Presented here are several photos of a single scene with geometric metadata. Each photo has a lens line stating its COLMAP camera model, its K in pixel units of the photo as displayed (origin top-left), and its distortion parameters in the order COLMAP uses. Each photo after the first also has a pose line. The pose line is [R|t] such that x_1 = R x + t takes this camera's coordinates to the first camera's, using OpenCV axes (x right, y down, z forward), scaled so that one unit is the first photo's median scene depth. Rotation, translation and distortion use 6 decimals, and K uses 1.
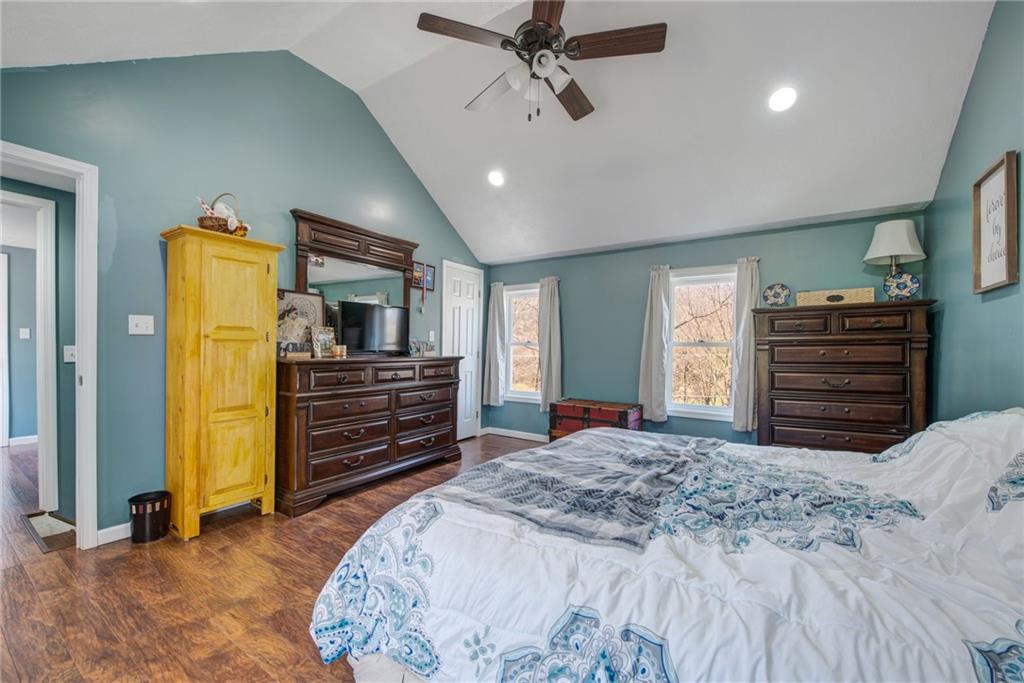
lens RADIAL K [[414.6, 0, 515.4], [0, 414.6, 348.5], [0, 0, 1]] dist [0.000119, -0.000019]
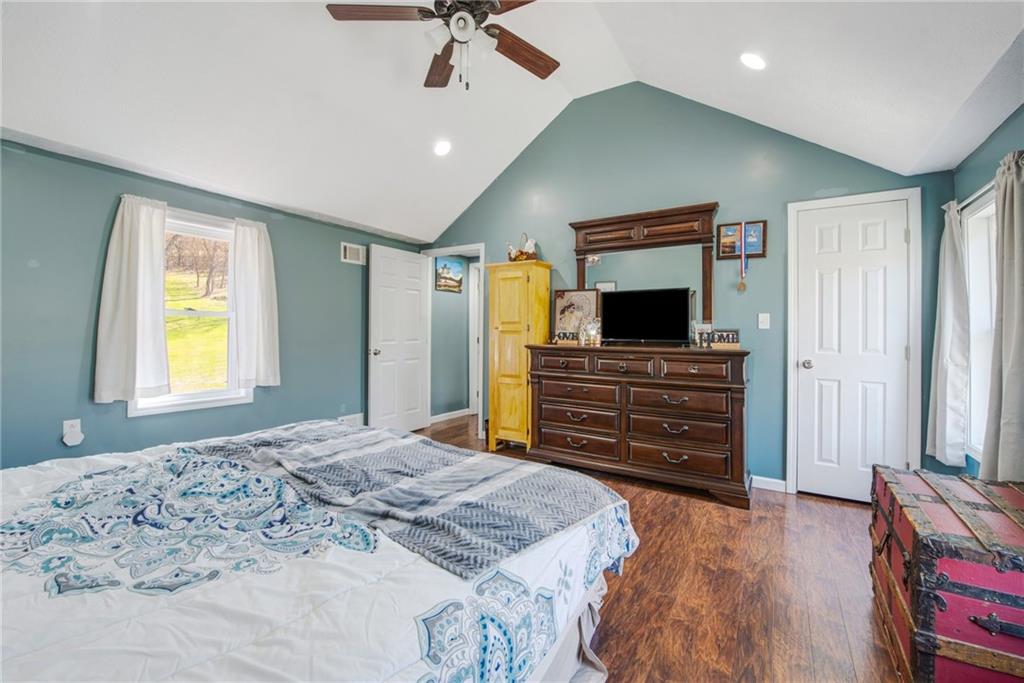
lens RADIAL K [[414.6, 0, 516.0], [0, 414.6, 330.3], [0, 0, 1]] dist [0.000119, -0.000019]
pose [[0.021204, -0.015886, -0.999649, 0.645760], [-0.012419, 0.999792, -0.016152, 0.002066], [0.999698, 0.012758, 0.021003, 0.770482]]
